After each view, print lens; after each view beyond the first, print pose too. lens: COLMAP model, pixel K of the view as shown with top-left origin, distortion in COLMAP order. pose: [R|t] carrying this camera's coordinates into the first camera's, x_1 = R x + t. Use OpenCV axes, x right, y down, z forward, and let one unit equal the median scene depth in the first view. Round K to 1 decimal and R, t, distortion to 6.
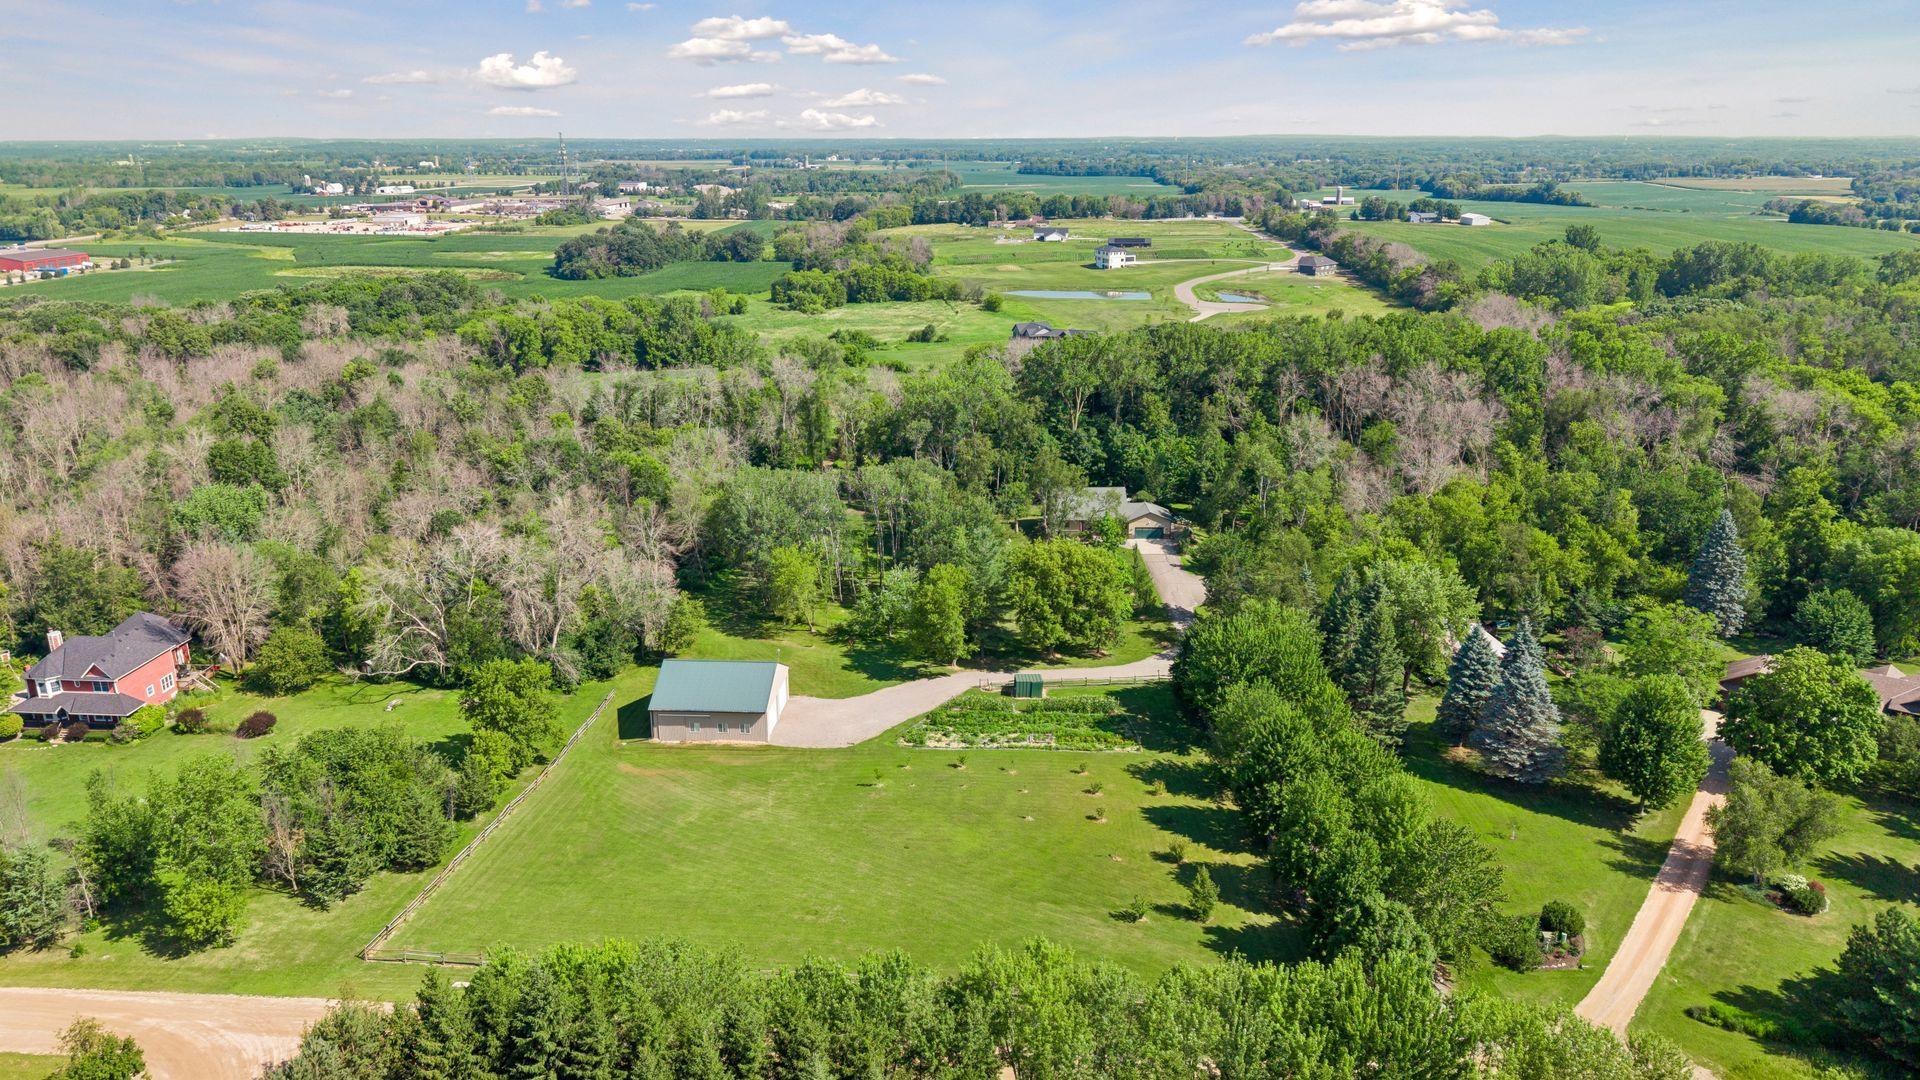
lens RADIAL K [[1288.3, 0, 957.5], [0, 1288.3, 517.1], [0, 0, 1]] dist [0.043500, -0.065379]
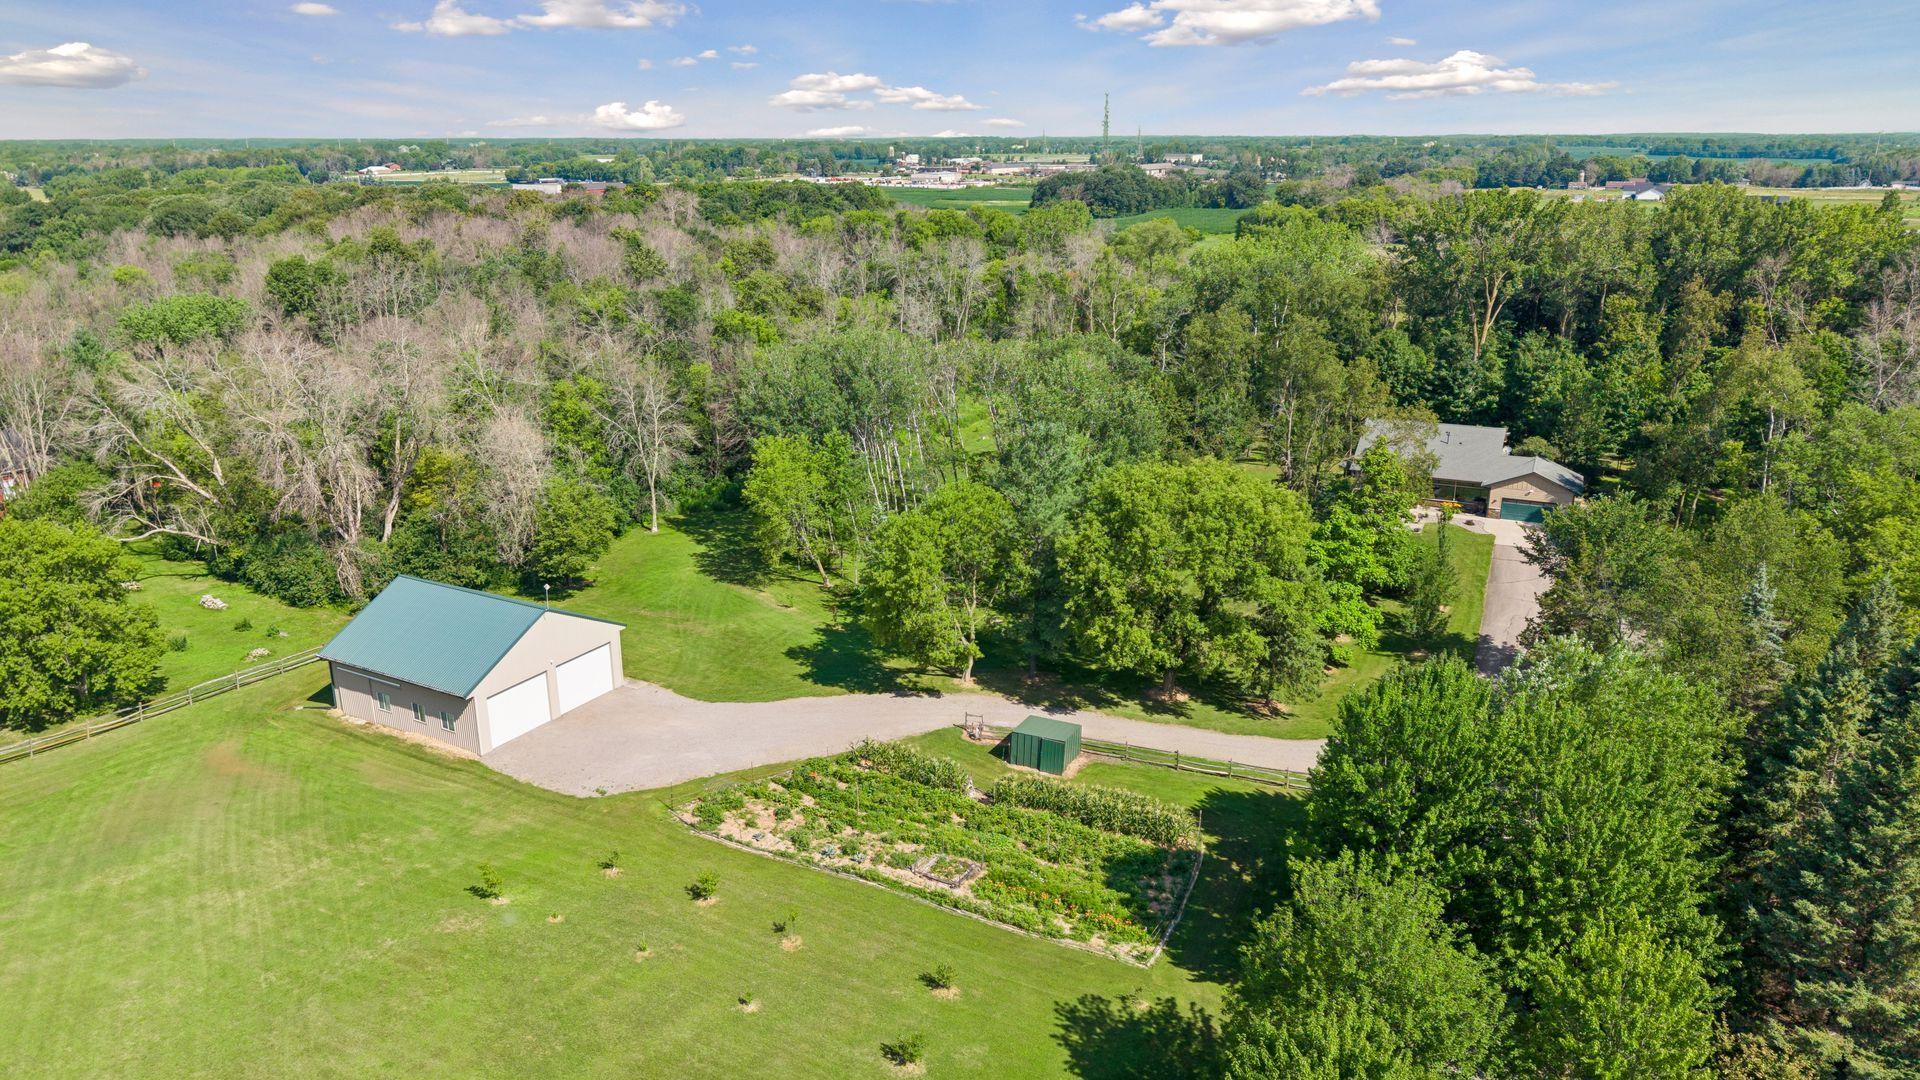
lens RADIAL K [[1288.3, 0, 957.5], [0, 1288.3, 517.1], [0, 0, 1]] dist [0.043500, -0.065379]
pose [[0.904430, 0.118935, -0.409707, 0.063228], [-0.117879, 0.992635, 0.027937, 0.011422], [0.410013, 0.023029, 0.911789, 0.165074]]
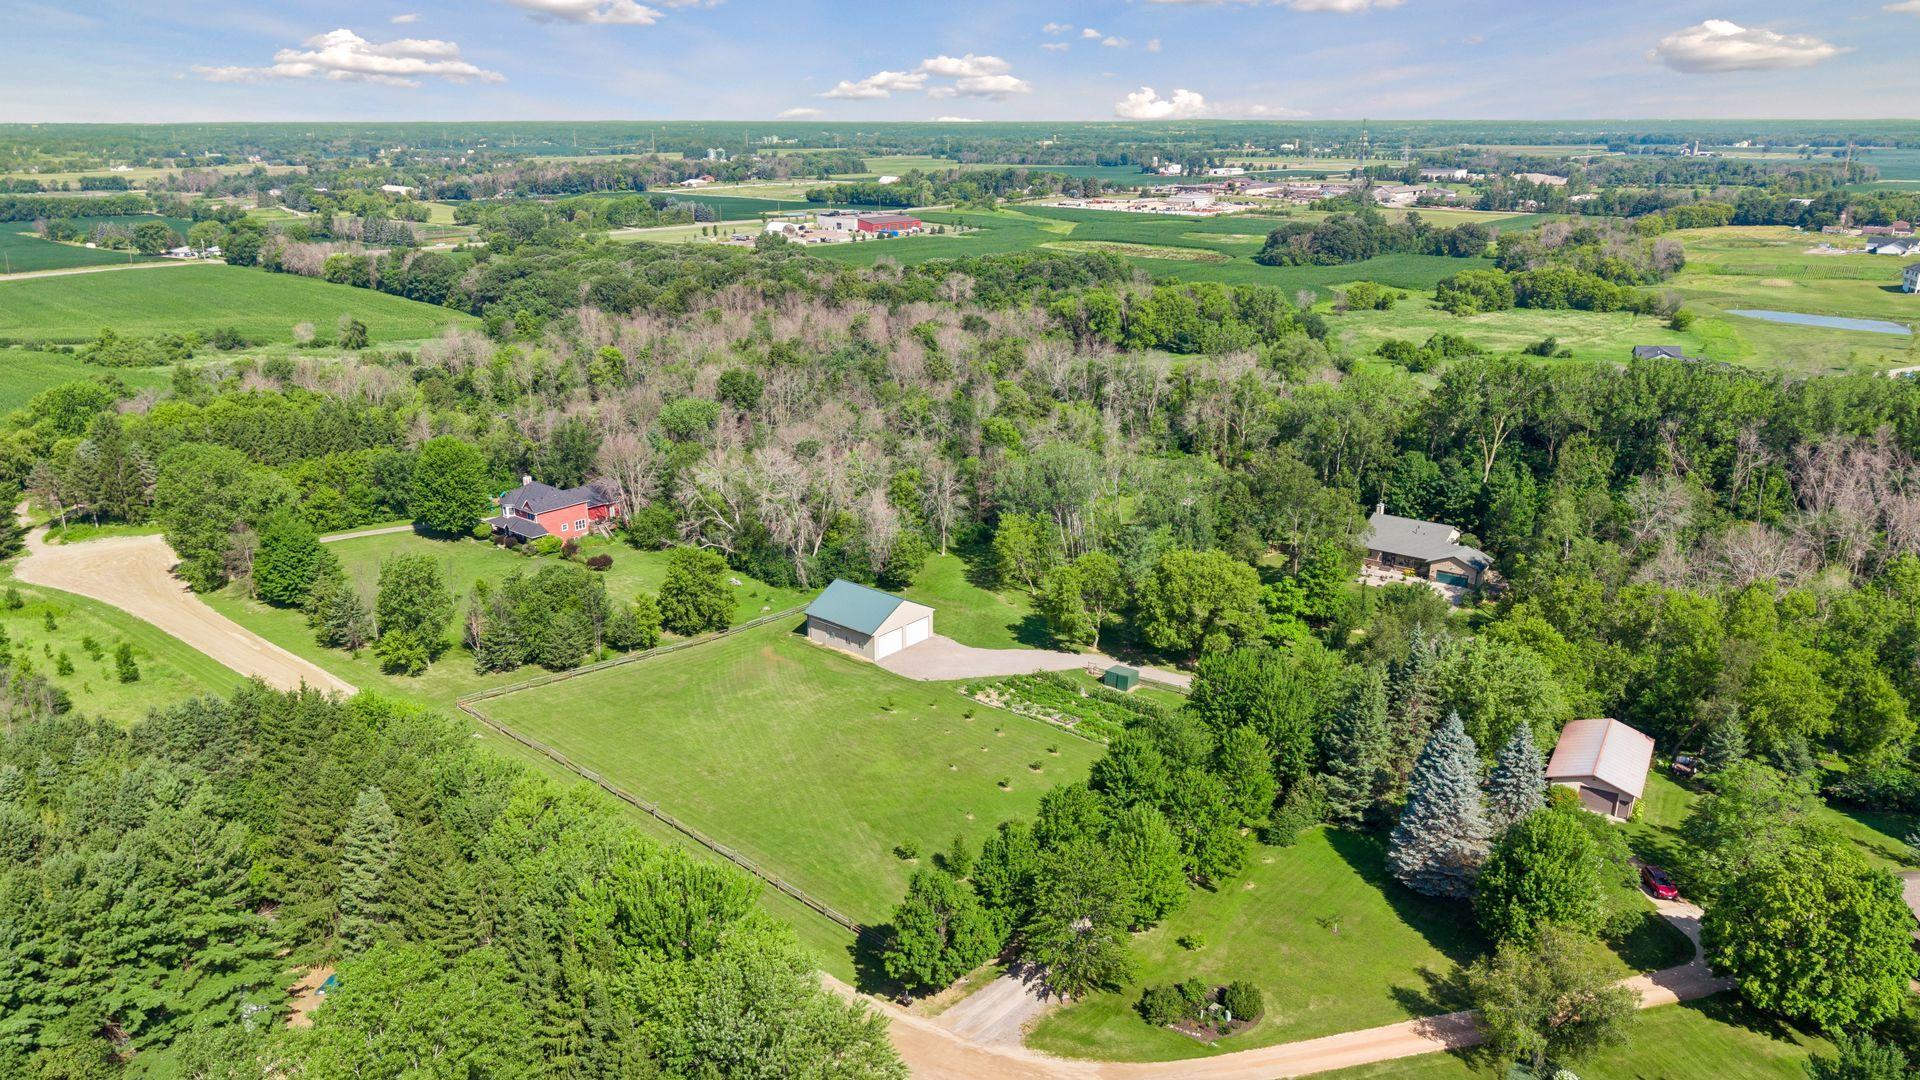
lens RADIAL K [[1288.3, 0, 957.5], [0, 1288.3, 517.1], [0, 0, 1]] dist [0.043500, -0.065379]
pose [[0.800911, 0.175343, -0.572535, 0.158240], [-0.167545, 0.983595, 0.066856, -0.013771], [0.574865, 0.042379, 0.817150, 0.017334]]
